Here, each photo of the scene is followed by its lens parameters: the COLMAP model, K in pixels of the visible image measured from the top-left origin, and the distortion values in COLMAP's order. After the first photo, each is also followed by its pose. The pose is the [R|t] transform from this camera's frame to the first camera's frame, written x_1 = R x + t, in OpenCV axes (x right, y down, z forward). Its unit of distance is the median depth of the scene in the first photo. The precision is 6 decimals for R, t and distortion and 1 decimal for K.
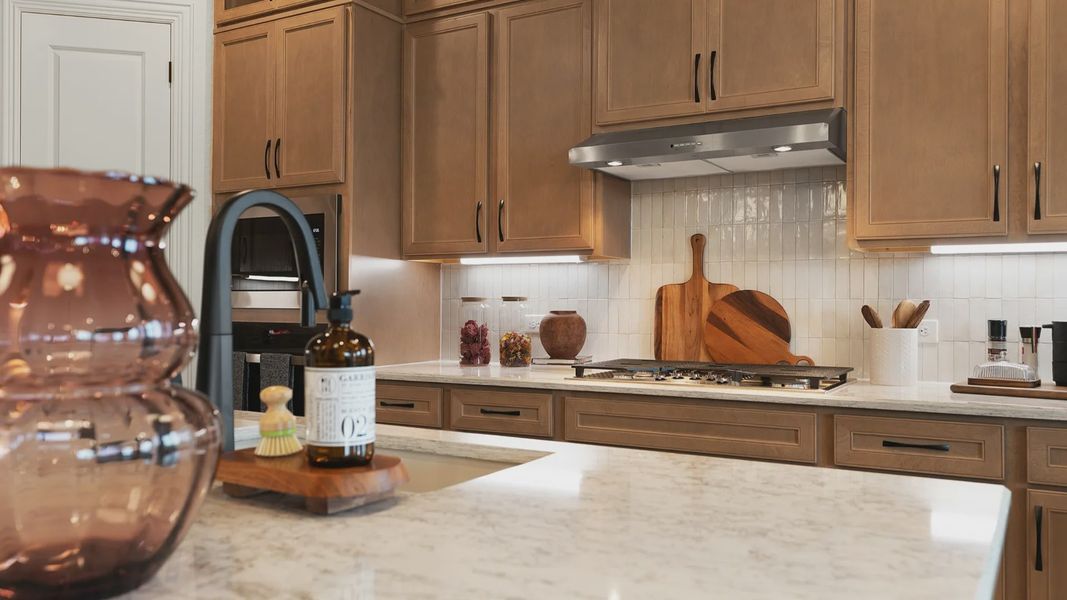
lens RADIAL K [[856.0, 0, 531.4], [0, 856.0, 299.0], [0, 0, 1]] dist [0.004540, 0.000955]
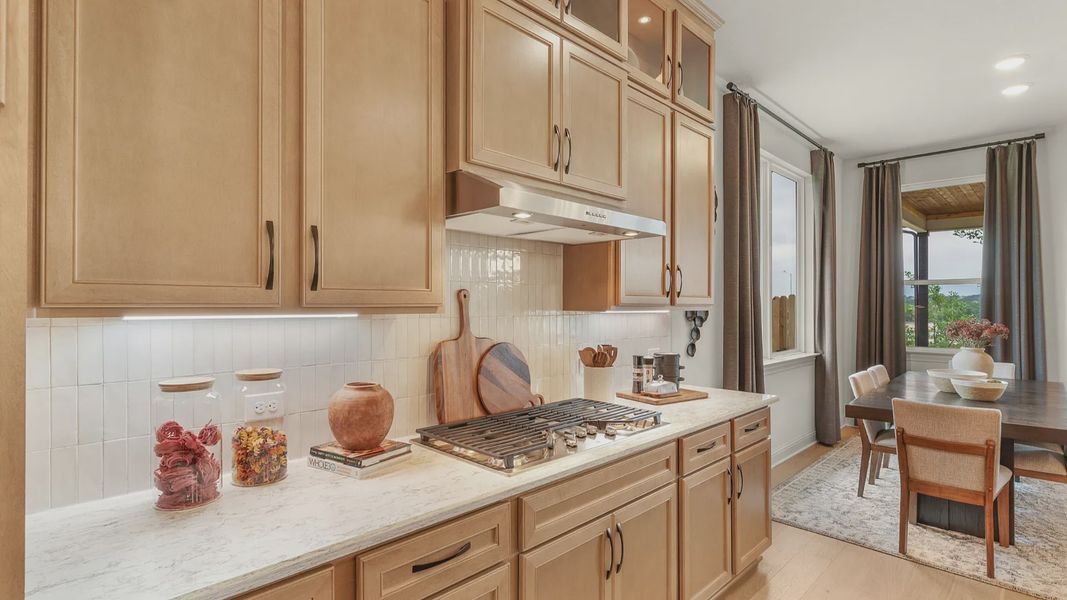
lens RADIAL K [[520.5, 0, 529.1], [0, 520.5, 302.0], [0, 0, 1]] dist [0.005232, 0.000104]
pose [[0.247022, 0.000973, 0.969009, -0.393833], [-0.005994, 0.999982, 0.000523, -0.063488], [-0.968991, -0.005938, 0.247023, 0.798522]]
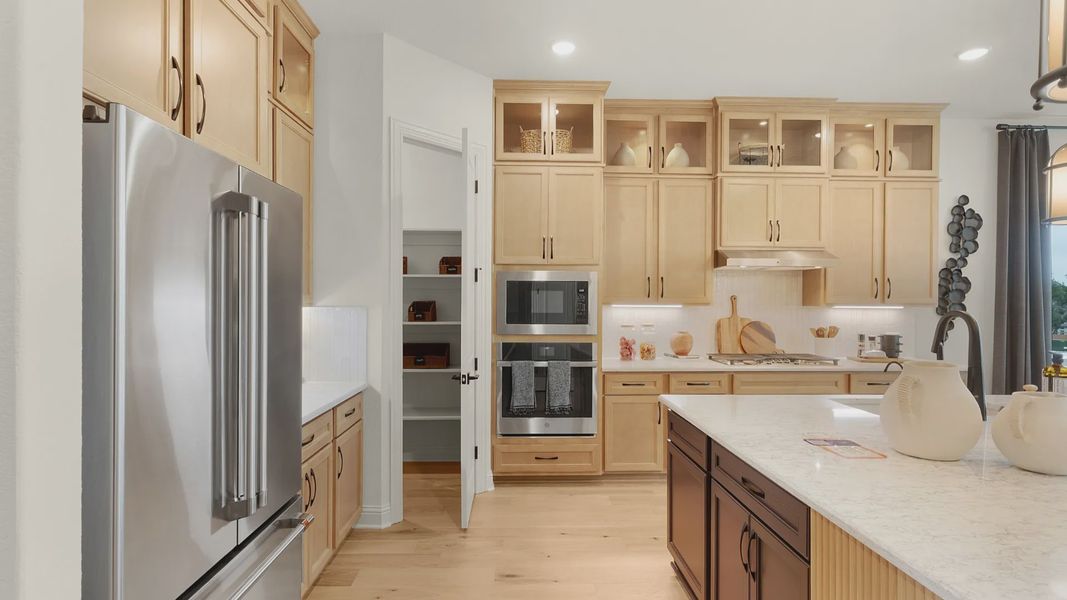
lens RADIAL K [[520.5, 0, 528.3], [0, 520.5, 304.6], [0, 0, 1]] dist [0.005232, 0.000104]
pose [[0.842672, -0.004244, 0.538411, -1.009438], [-0.003082, 0.999915, 0.012704, -0.070269], [-0.538419, -0.012365, 0.842587, 0.157084]]
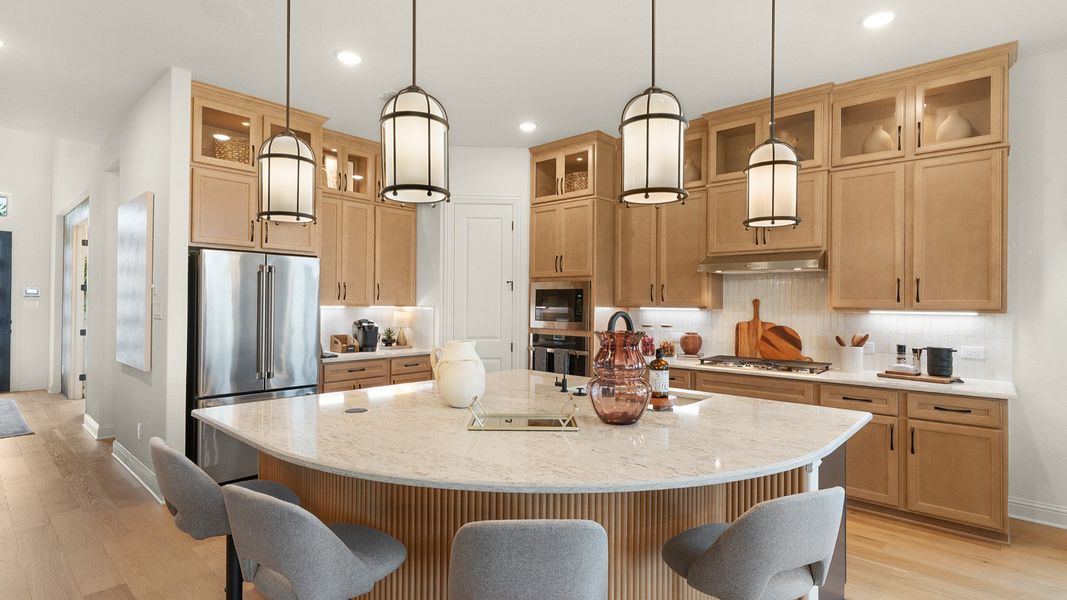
lens RADIAL K [[520.5, 0, 531.3], [0, 520.5, 297.8], [0, 0, 1]] dist [0.005232, 0.000104]
pose [[0.980777, 0.001674, -0.195126, -0.113716], [-0.002712, 0.999984, -0.005052, -0.073617], [0.195114, 0.005484, 0.980765, -0.434735]]
